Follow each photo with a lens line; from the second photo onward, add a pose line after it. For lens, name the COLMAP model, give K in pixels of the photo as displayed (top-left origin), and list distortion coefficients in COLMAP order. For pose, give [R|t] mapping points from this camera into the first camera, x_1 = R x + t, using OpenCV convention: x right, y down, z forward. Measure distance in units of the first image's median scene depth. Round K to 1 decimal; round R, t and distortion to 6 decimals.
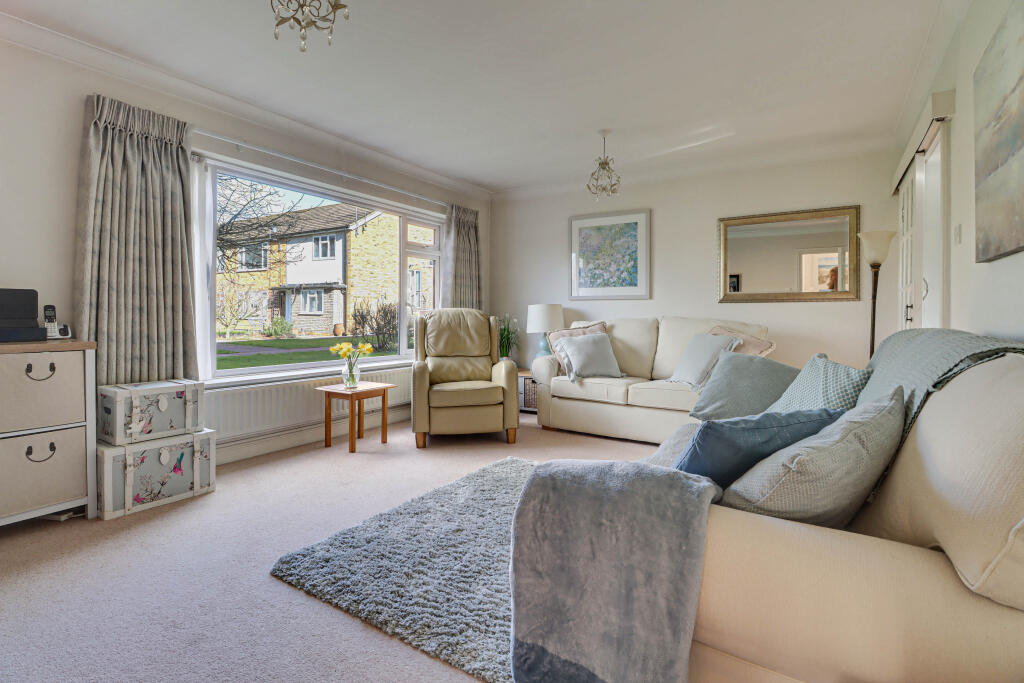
lens RADIAL K [[495.2, 0, 511.6], [0, 495.2, 318.7], [0, 0, 1]] dist [-0.000308, -0.000238]
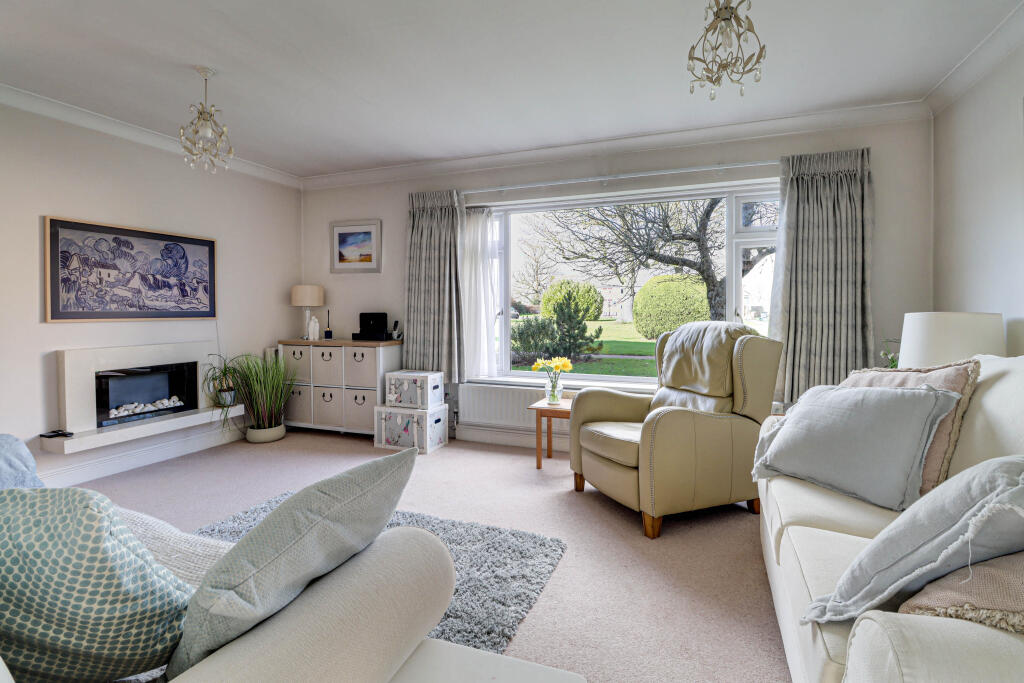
lens RADIAL K [[495.2, 0, 511.6], [0, 495.2, 318.7], [0, 0, 1]] dist [-0.000308, -0.000238]
pose [[0.188388, 0.007094, -0.982069, 0.641140], [-0.008428, 0.999949, 0.005606, -0.034490], [0.982058, 0.007221, 0.188438, 0.765290]]
